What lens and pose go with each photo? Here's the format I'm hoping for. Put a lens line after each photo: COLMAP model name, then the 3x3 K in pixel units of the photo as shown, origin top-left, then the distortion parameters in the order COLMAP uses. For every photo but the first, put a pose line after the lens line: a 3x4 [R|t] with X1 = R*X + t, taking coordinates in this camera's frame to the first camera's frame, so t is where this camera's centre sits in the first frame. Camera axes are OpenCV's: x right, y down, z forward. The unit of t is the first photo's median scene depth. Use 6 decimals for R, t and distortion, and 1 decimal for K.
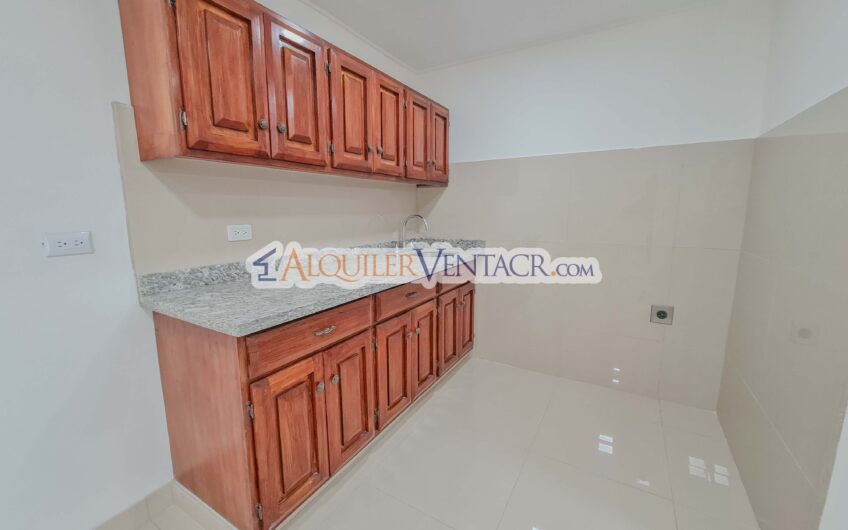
lens RADIAL K [[344.2, 0, 424.0], [0, 344.2, 265.0], [0, 0, 1]] dist [-0.002000, -0.000087]
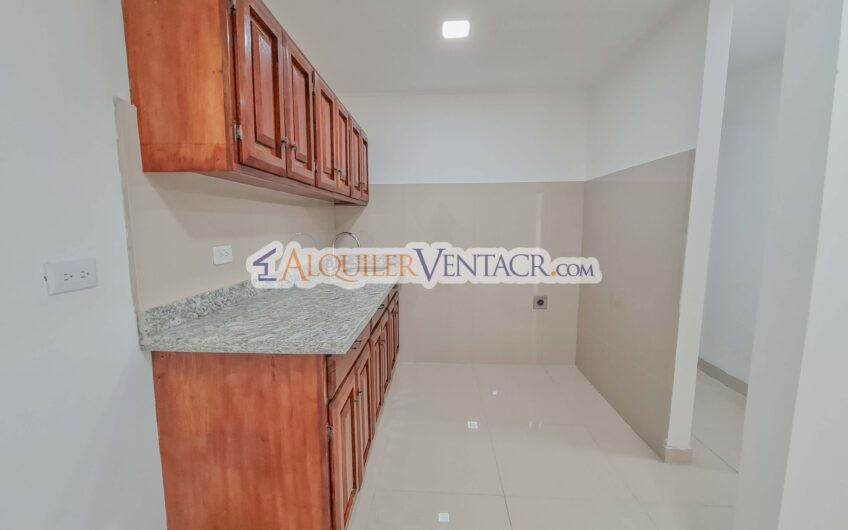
lens RADIAL K [[340.7, 0, 416.6], [0, 340.7, 262.8], [0, 0, 1]] dist [-0.000073, 0.000202]
pose [[0.890640, -0.051437, 0.451790, -0.546511], [0.075165, 0.996567, -0.034717, -0.005998], [-0.448453, 0.064879, 0.891449, -0.007511]]
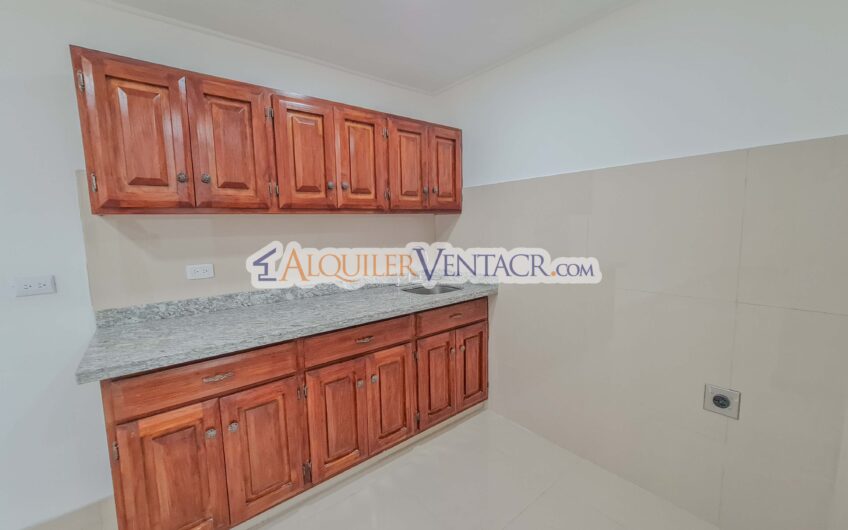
lens RADIAL K [[347.1, 0, 422.2], [0, 347.1, 265.5], [0, 0, 1]] dist [-0.007264, 0.007125]
pose [[0.935375, 0.023165, -0.352898, 0.580387], [-0.036926, 0.998795, -0.032314, -0.115676], [0.351724, 0.043257, 0.935104, 0.238903]]
